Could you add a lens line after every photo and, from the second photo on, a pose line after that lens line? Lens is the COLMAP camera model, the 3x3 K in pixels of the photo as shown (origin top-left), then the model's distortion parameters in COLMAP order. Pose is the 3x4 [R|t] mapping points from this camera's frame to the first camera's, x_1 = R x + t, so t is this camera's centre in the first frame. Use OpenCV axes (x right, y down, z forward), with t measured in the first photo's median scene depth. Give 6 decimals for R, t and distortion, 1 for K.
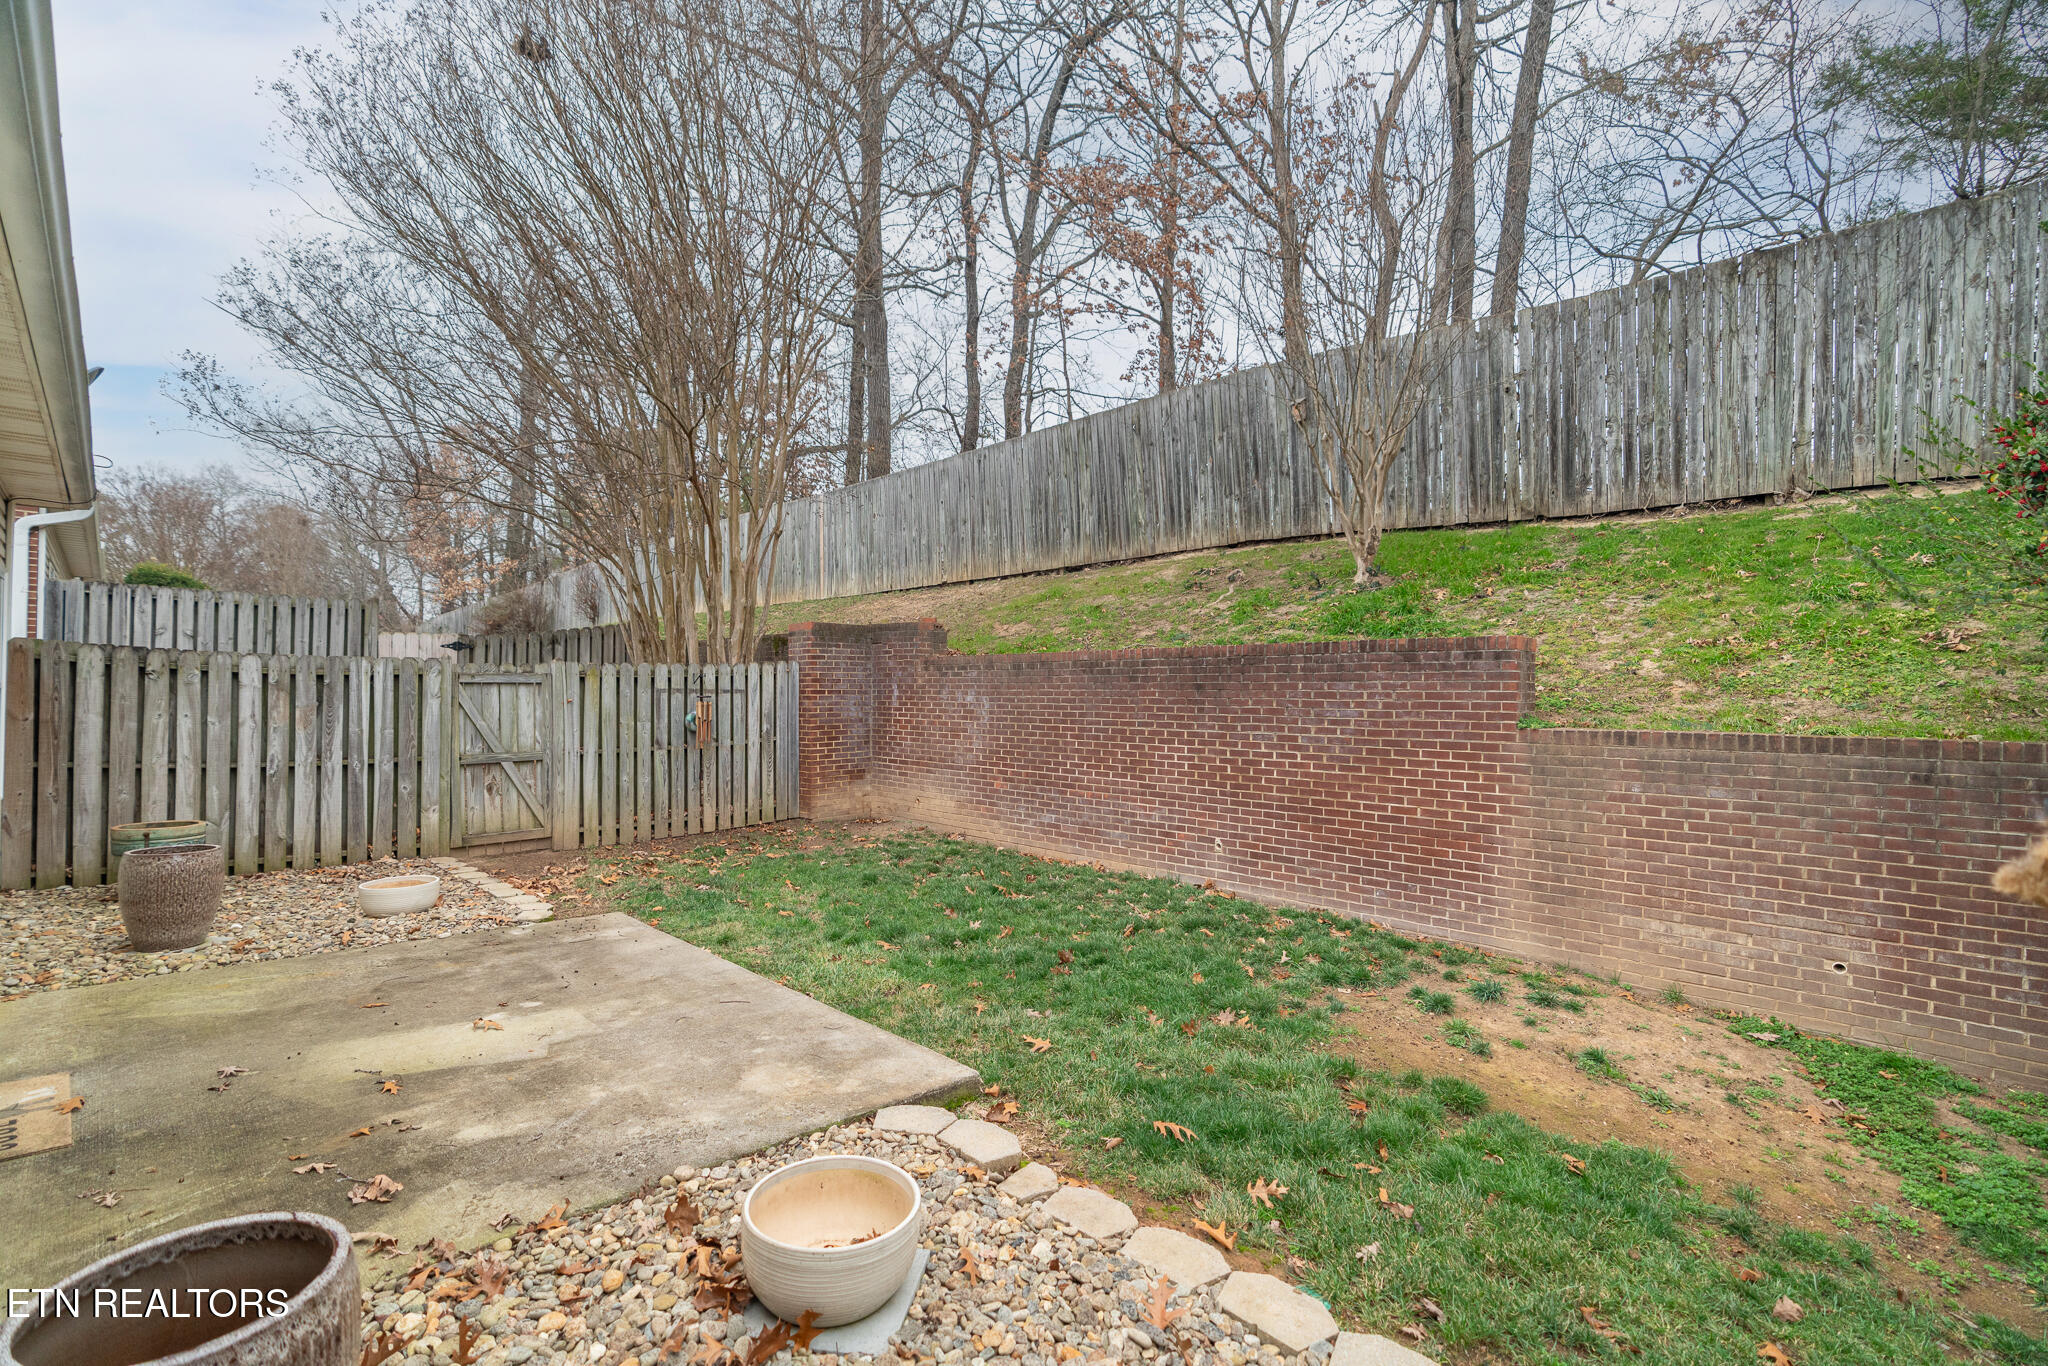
lens RADIAL K [[935.4, 0, 1021.2], [0, 935.4, 680.5], [0, 0, 1]] dist [-0.010363, 0.002509]
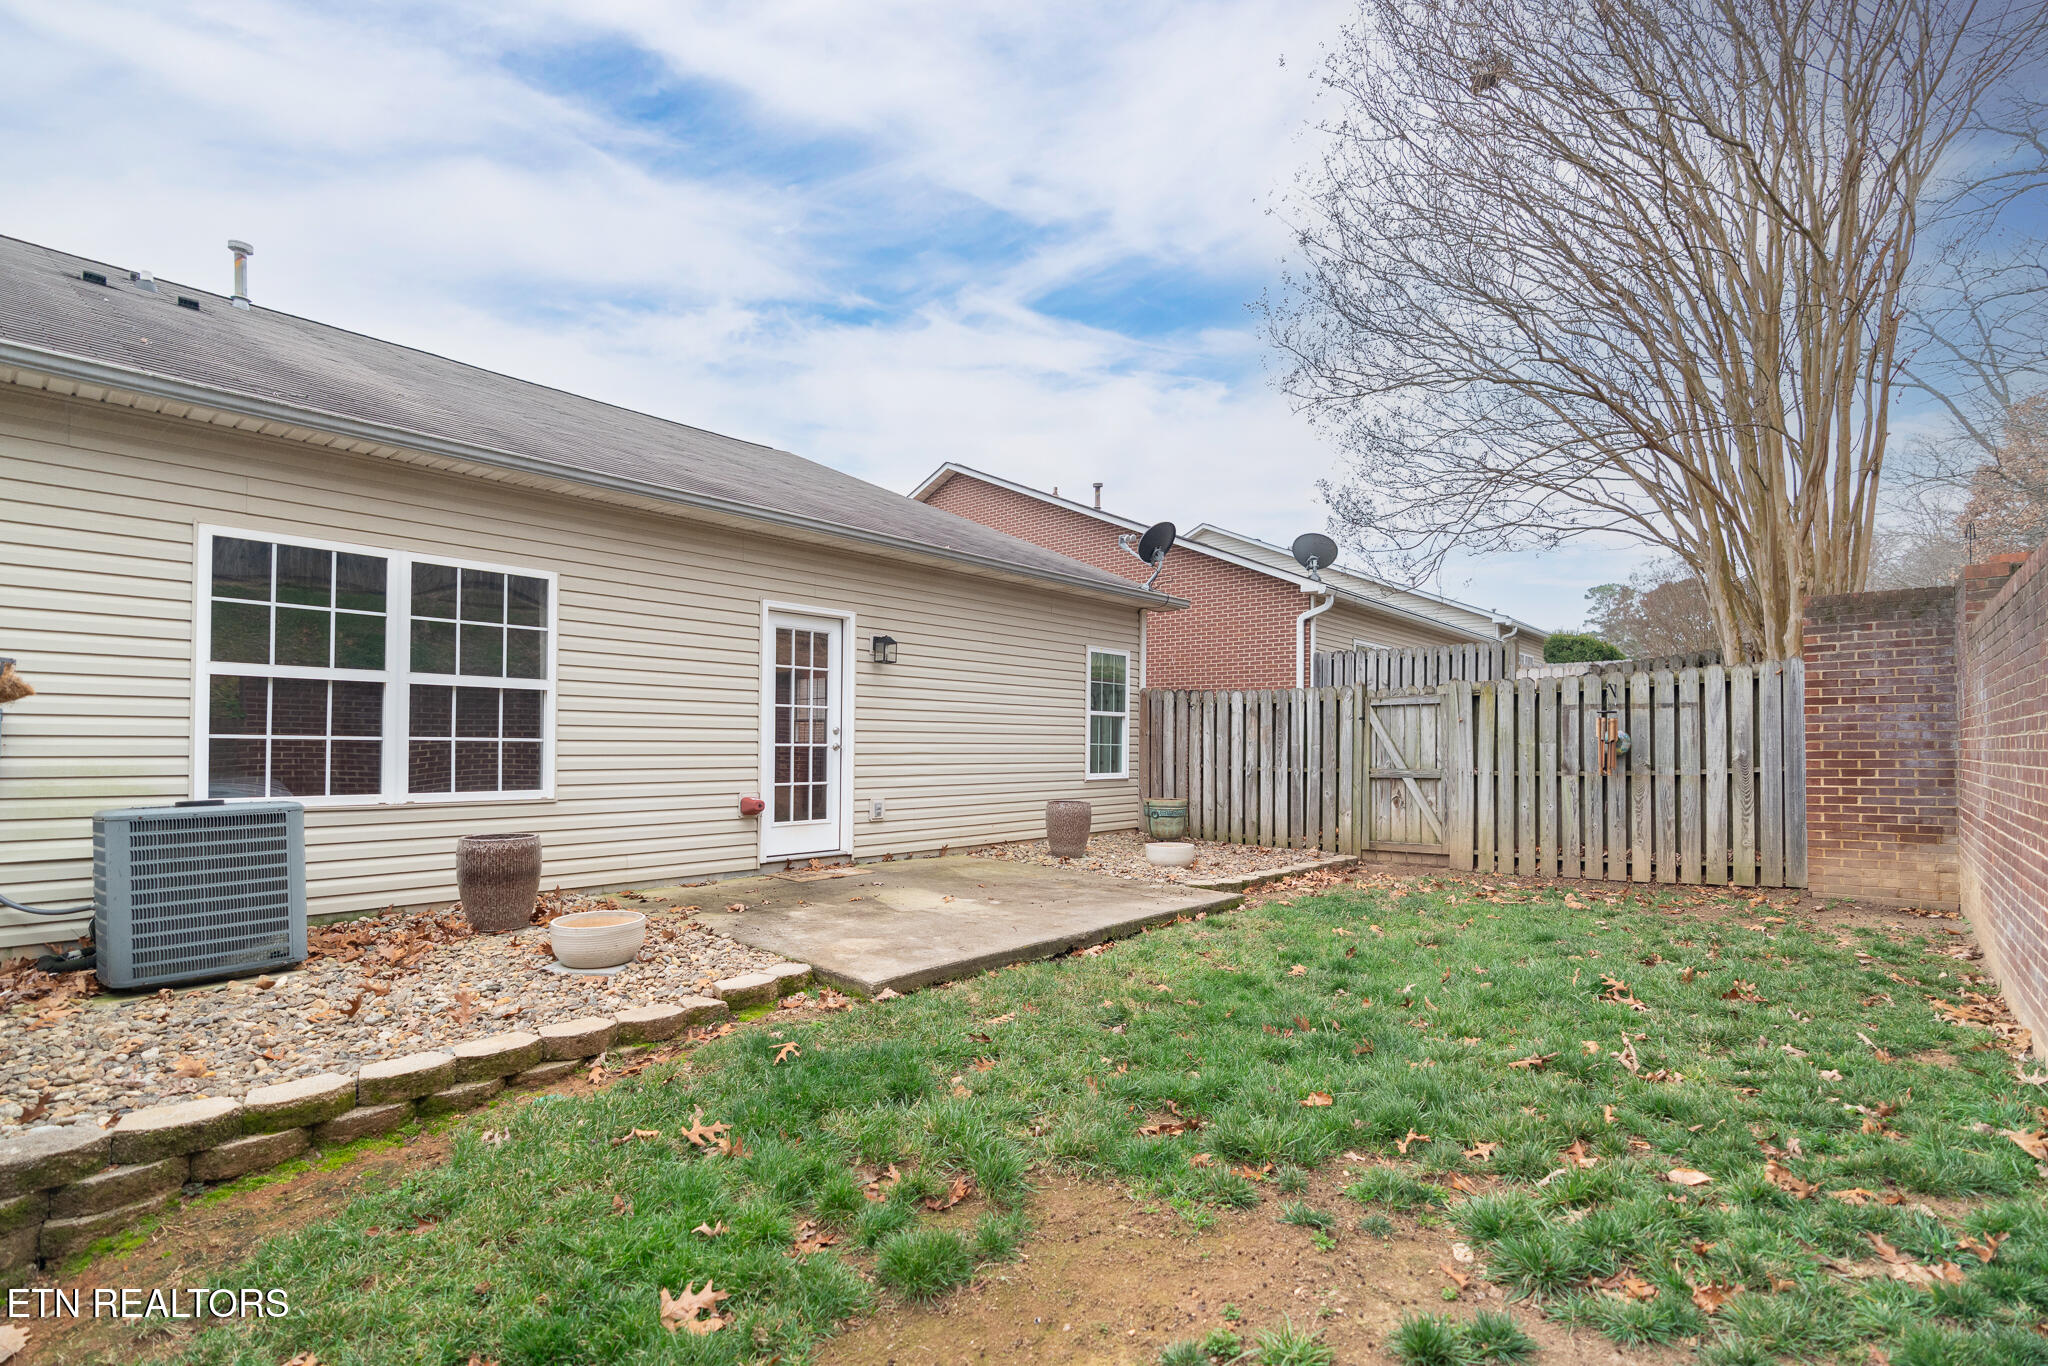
lens RADIAL K [[935.4, 0, 992.9], [0, 935.4, 737.8], [0, 0, 1]] dist [-0.010363, 0.002509]
pose [[0.064206, -0.014199, -0.997836, 0.469992], [0.008158, 0.999873, -0.013703, 0.049411], [0.997903, -0.007261, 0.064313, 0.433176]]
